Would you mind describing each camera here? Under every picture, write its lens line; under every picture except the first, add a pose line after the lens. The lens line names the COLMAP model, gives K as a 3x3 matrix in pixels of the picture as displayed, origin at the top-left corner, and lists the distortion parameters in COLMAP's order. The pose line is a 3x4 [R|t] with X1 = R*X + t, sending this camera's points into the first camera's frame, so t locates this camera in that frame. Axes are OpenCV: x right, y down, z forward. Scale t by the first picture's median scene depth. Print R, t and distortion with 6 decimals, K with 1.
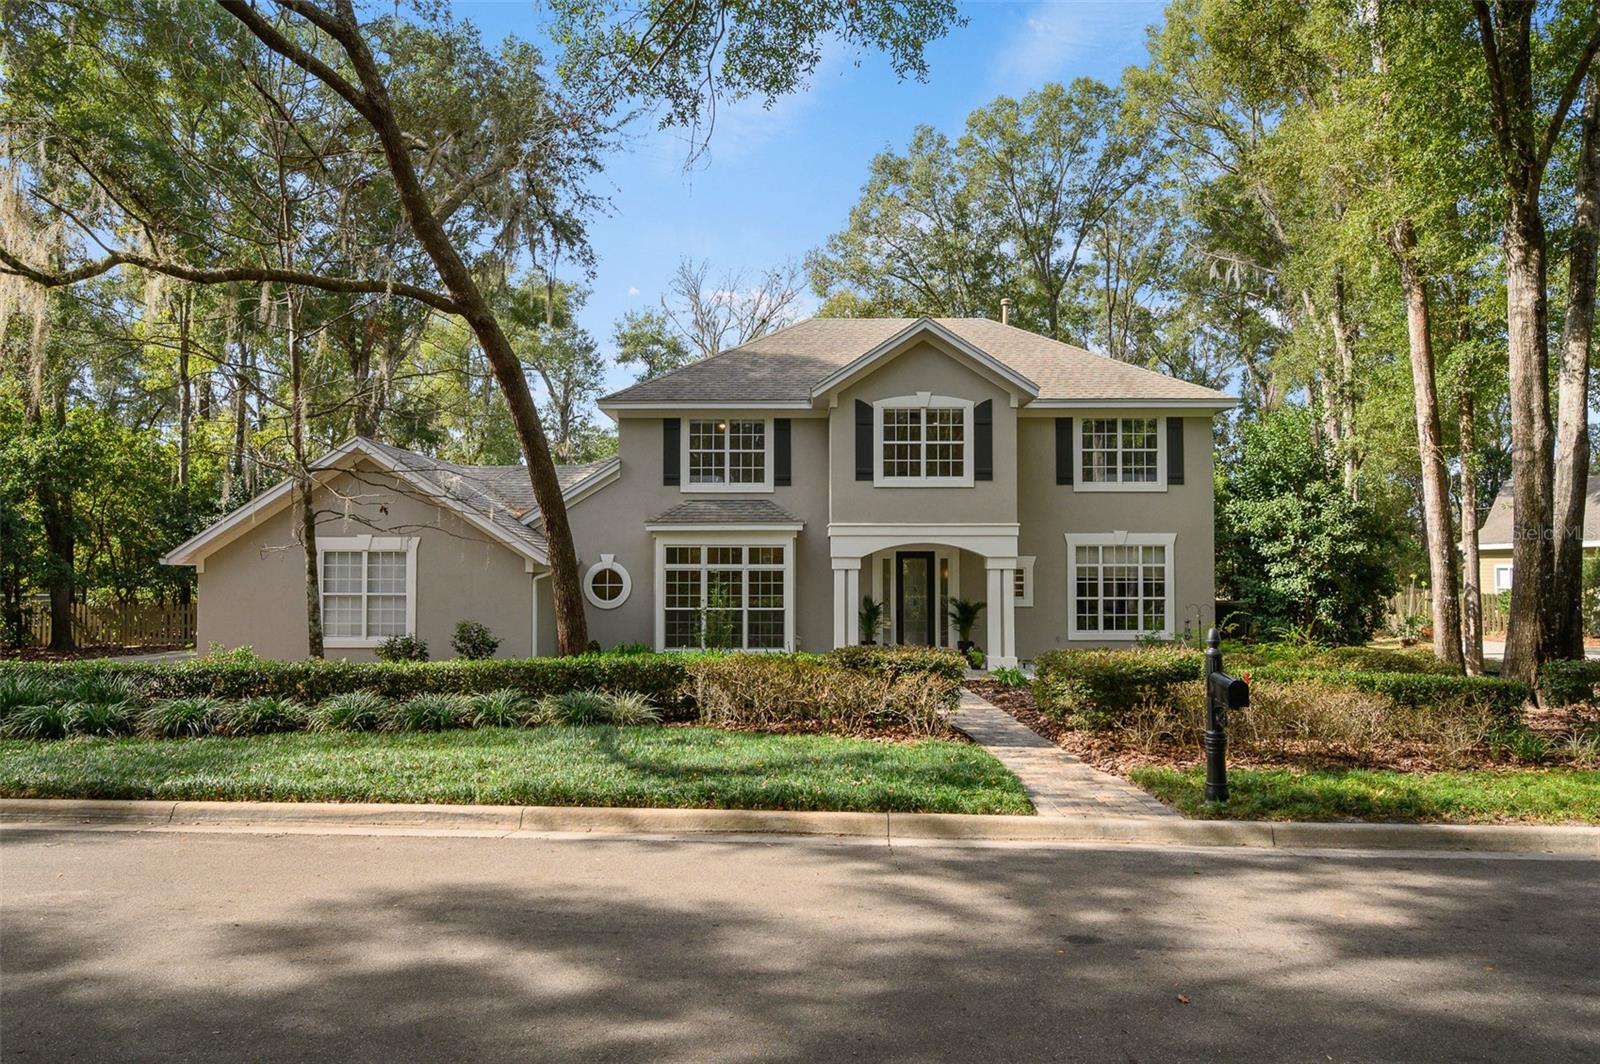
lens RADIAL K [[990.2, 0, 794.3], [0, 990.2, 532.9], [0, 0, 1]] dist [0.002076, 0.001859]
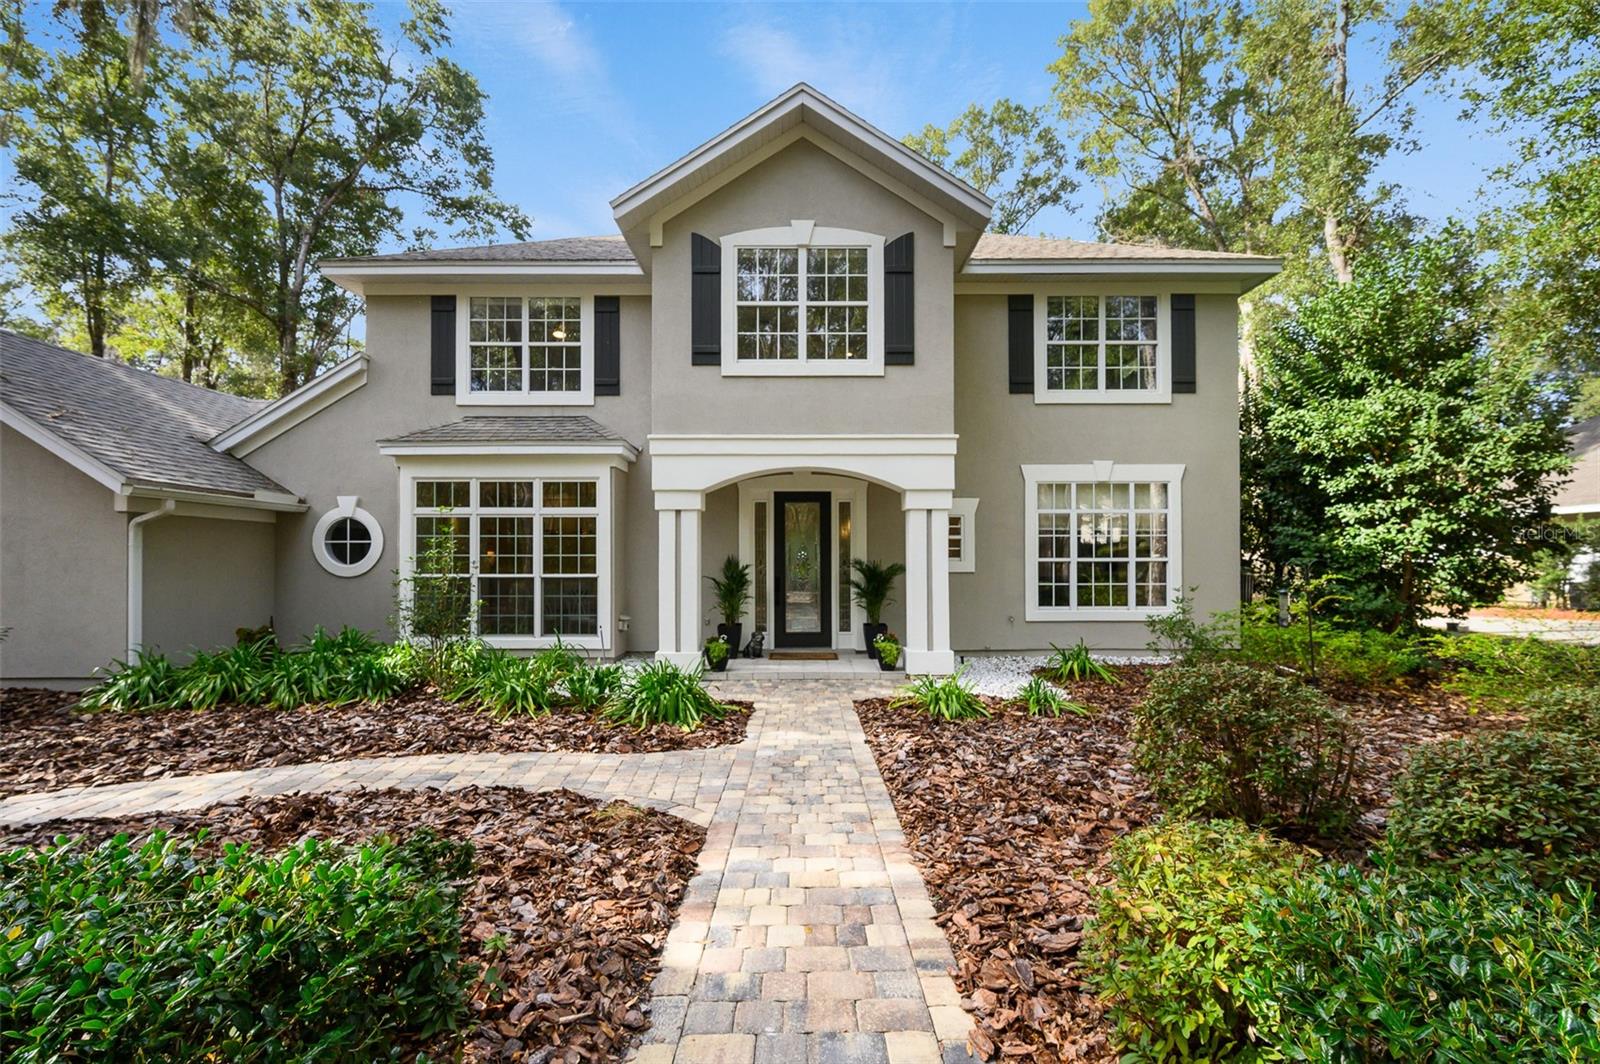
lens RADIAL K [[638.8, 0, 801.8], [0, 638.8, 551.7], [0, 0, 1]] dist [0.000491, -0.000783]
pose [[0.999947, -0.001320, 0.010234, 0.120657], [0.001129, 0.999825, 0.018657, 0.053260], [-0.010257, -0.018644, 0.999774, 0.576026]]
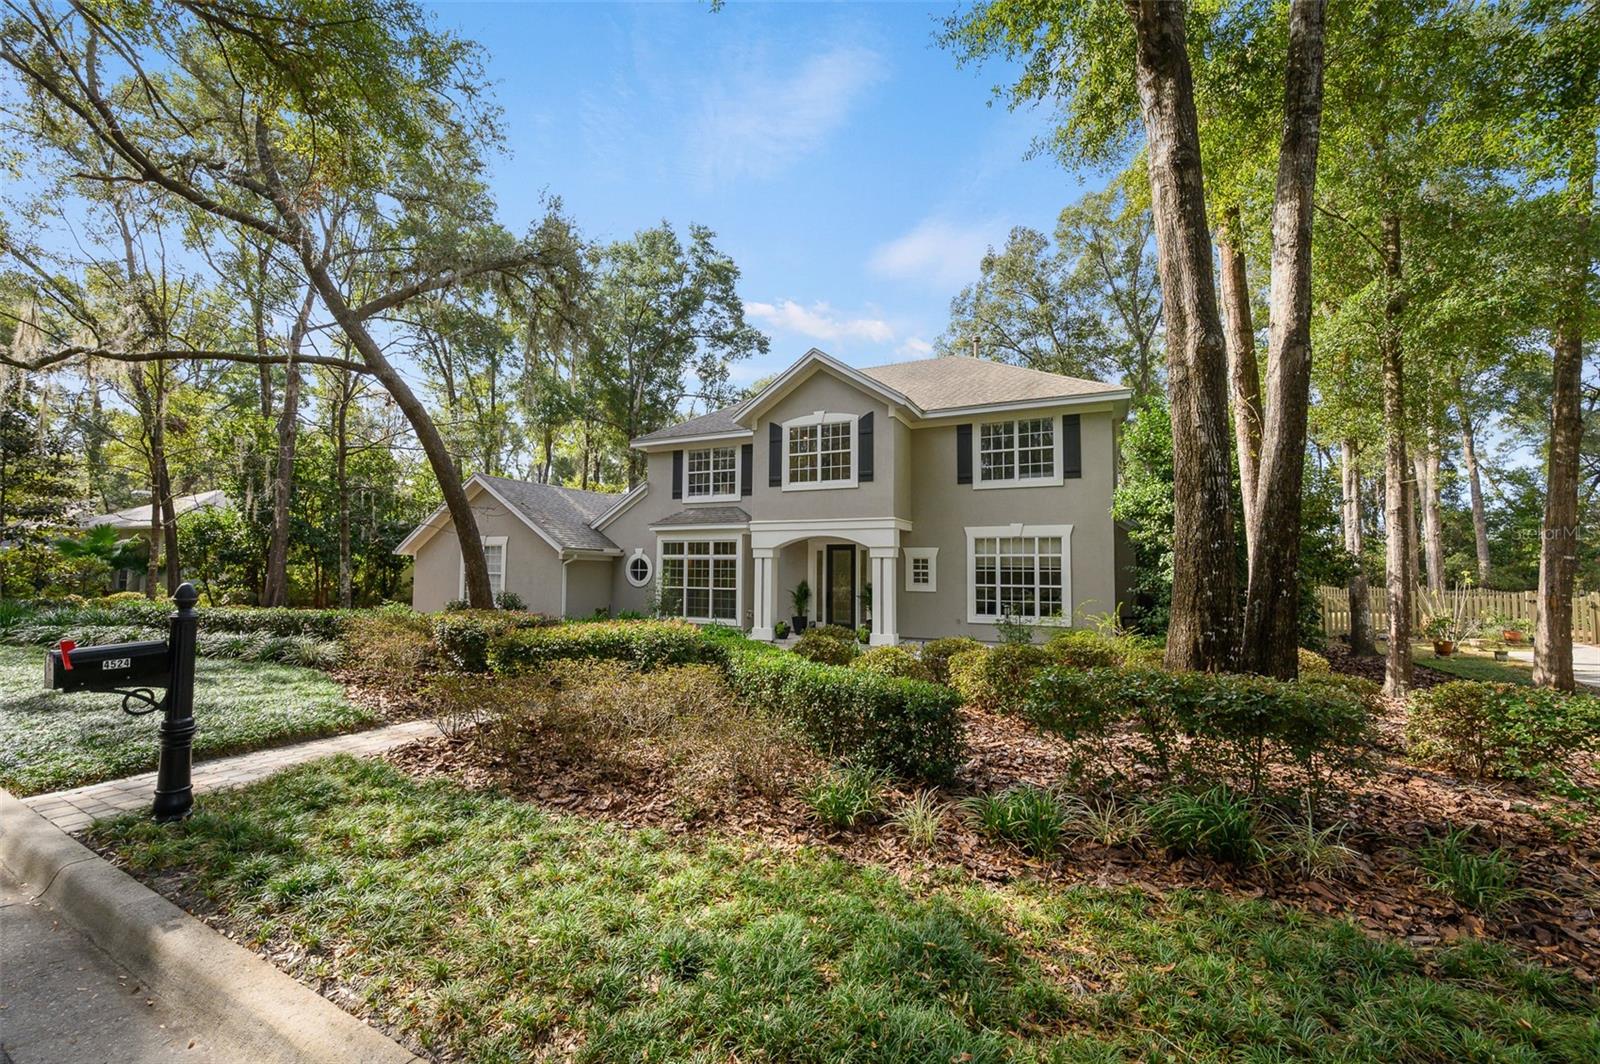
lens RADIAL K [[618.7, 0, 795.2], [0, 618.7, 536.7], [0, 0, 1]] dist [-0.000014, -0.000170]
pose [[0.907798, -0.014275, -0.419166, 0.402258], [0.004369, 0.999688, -0.024582, 0.028395], [0.419386, 0.020484, 0.907577, 0.291603]]
